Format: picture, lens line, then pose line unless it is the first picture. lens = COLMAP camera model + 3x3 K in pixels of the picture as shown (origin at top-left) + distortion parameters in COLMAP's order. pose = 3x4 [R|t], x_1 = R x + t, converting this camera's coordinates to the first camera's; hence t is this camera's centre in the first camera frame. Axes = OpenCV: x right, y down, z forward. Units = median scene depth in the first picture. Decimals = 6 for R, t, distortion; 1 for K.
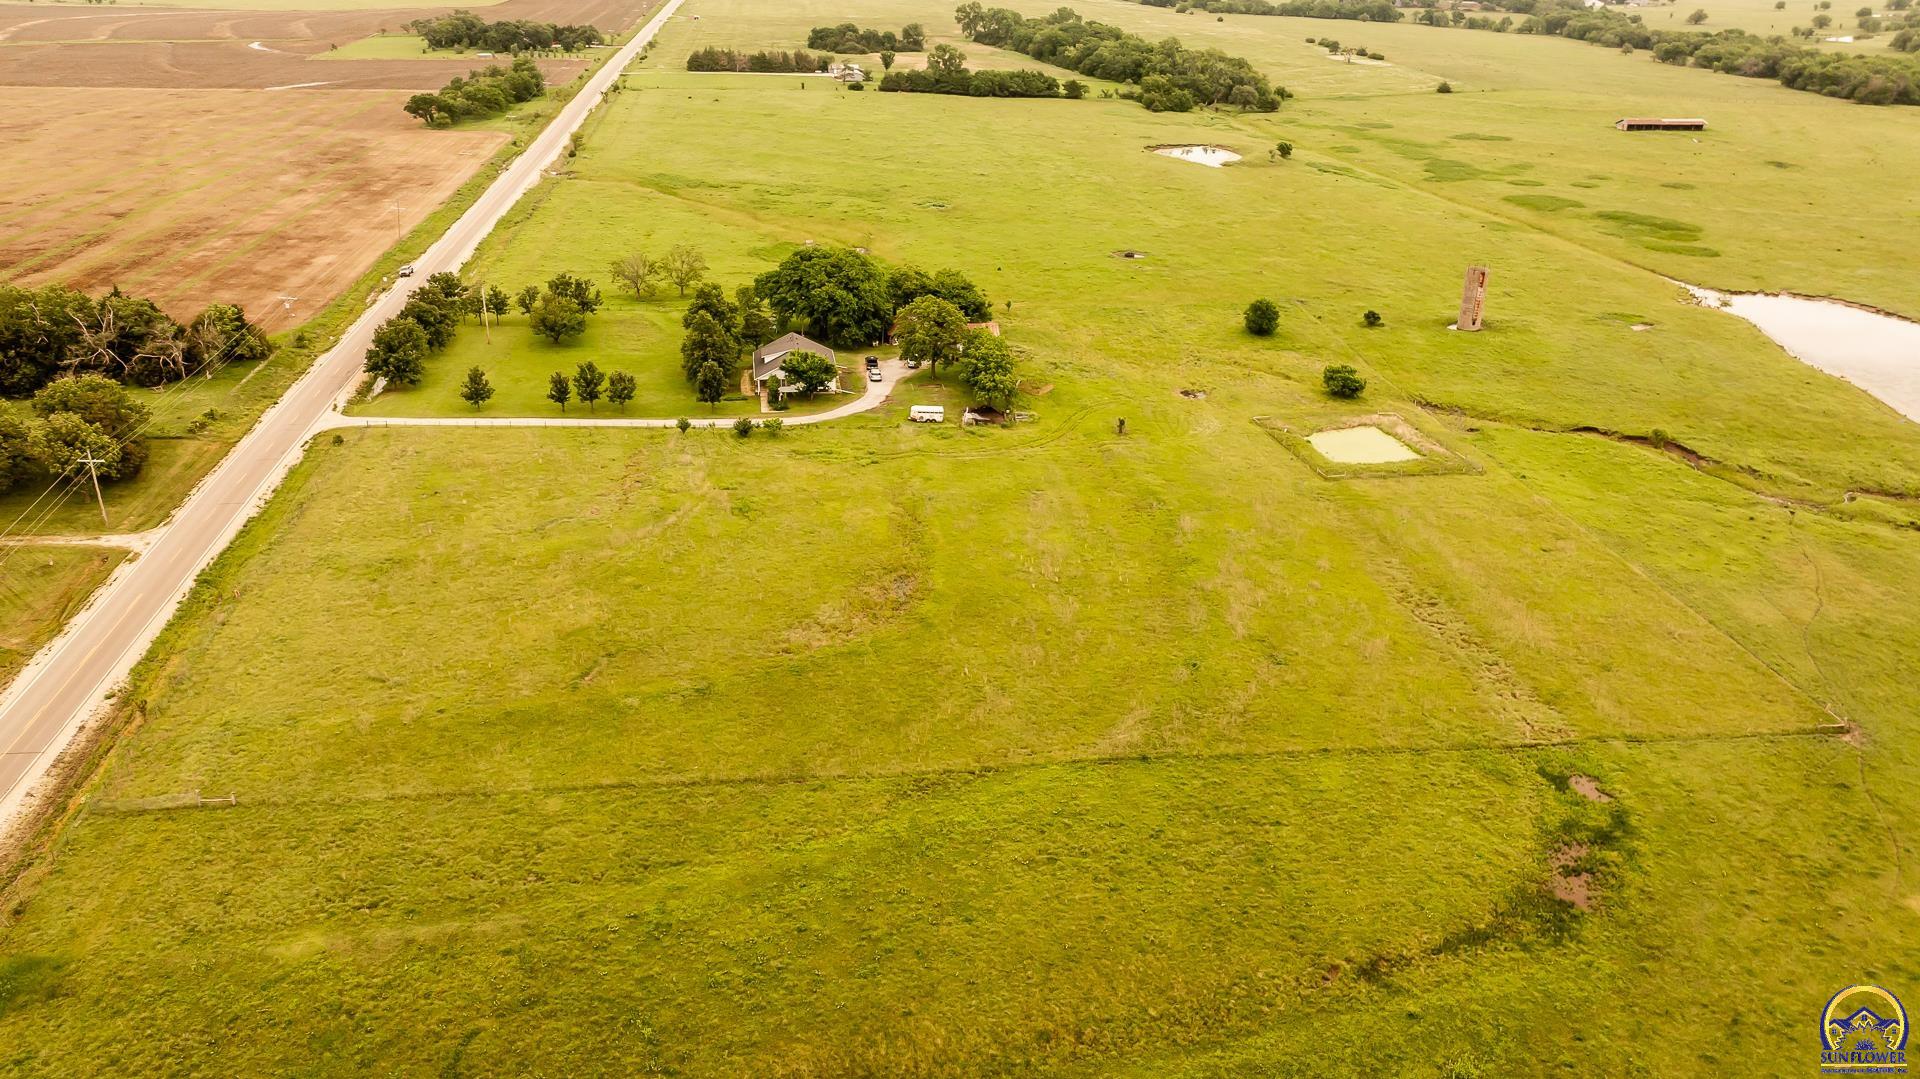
lens RADIAL K [[1329.4, 0, 966.4], [0, 1329.4, 548.4], [0, 0, 1]] dist [-0.031690, 0.037891]
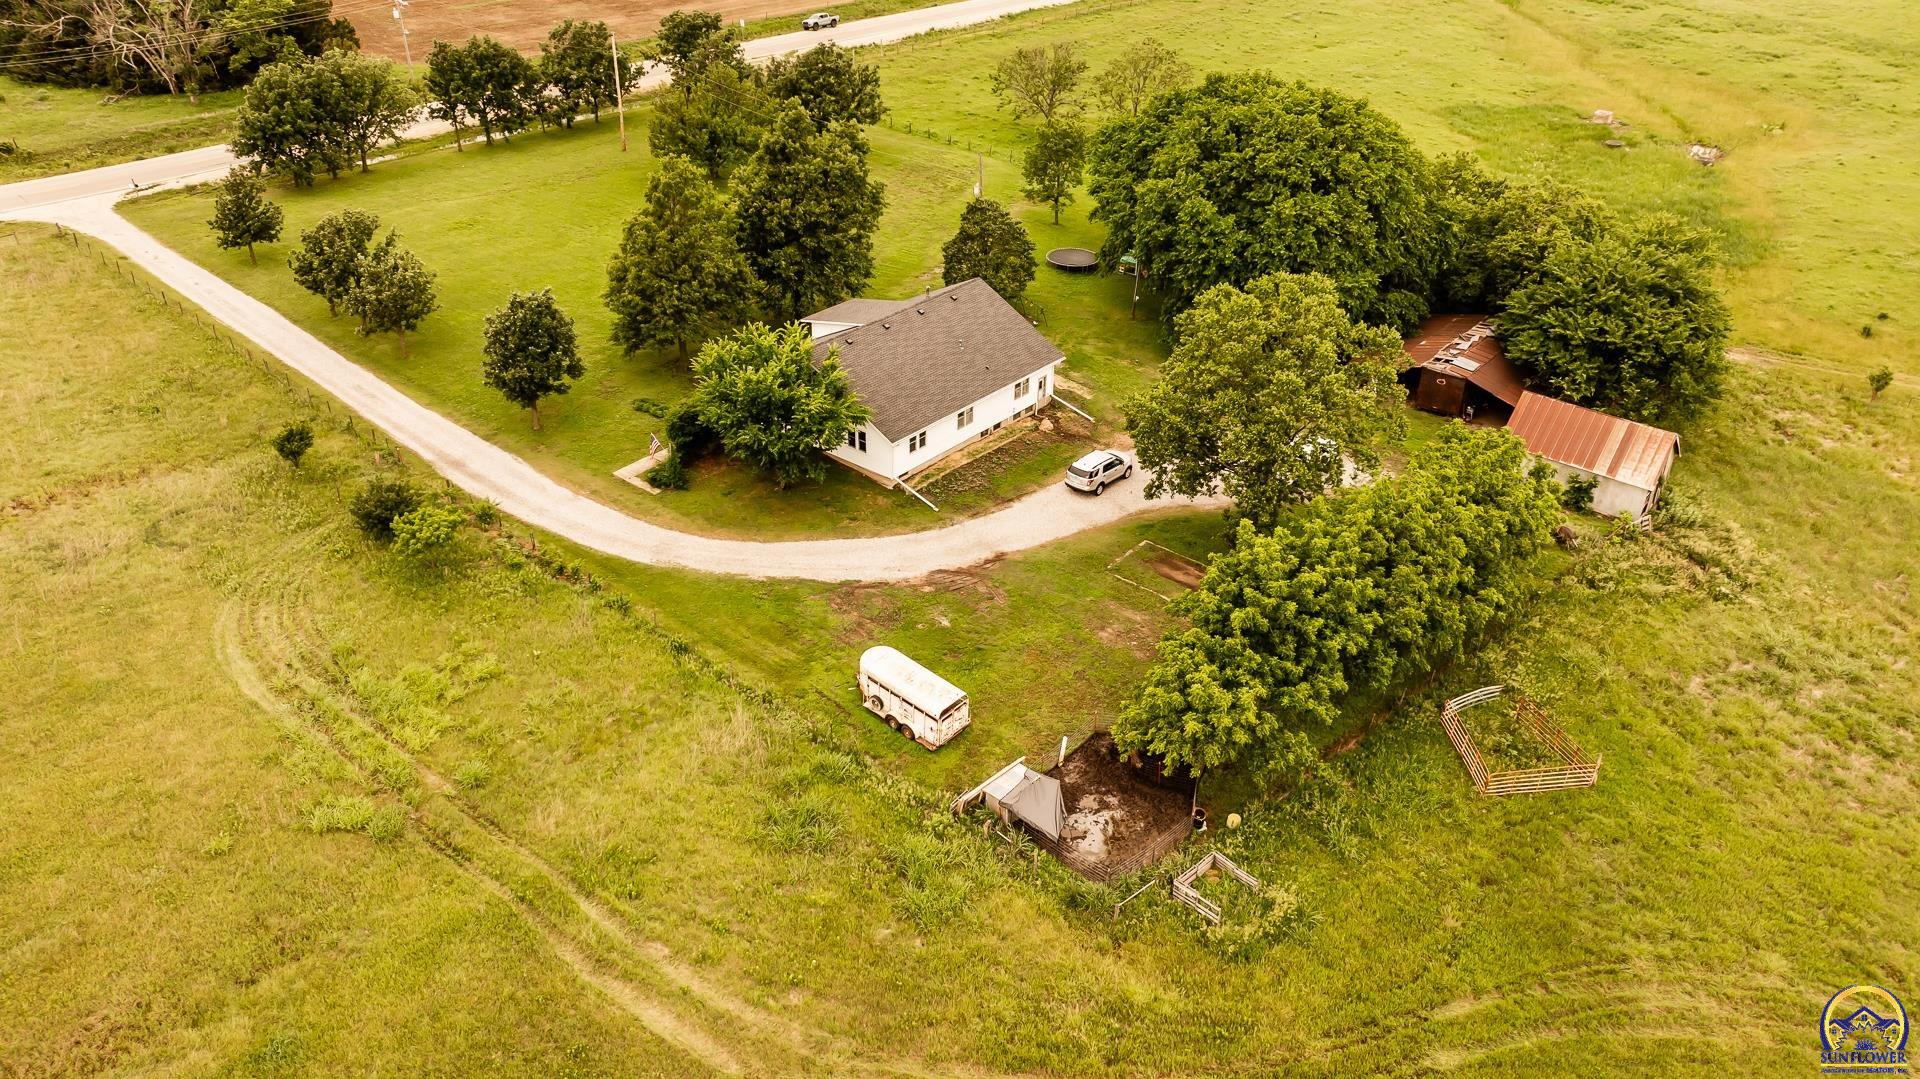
lens RADIAL K [[1369.1, 0, 969.3], [0, 1369.1, 538.1], [0, 0, 1]] dist [-0.021455, 0.019368]
pose [[0.664847, 0.376627, -0.645082, 0.190698], [-0.321816, 0.923751, 0.207650, -0.253961], [0.674101, 0.069542, 0.735358, 1.070891]]
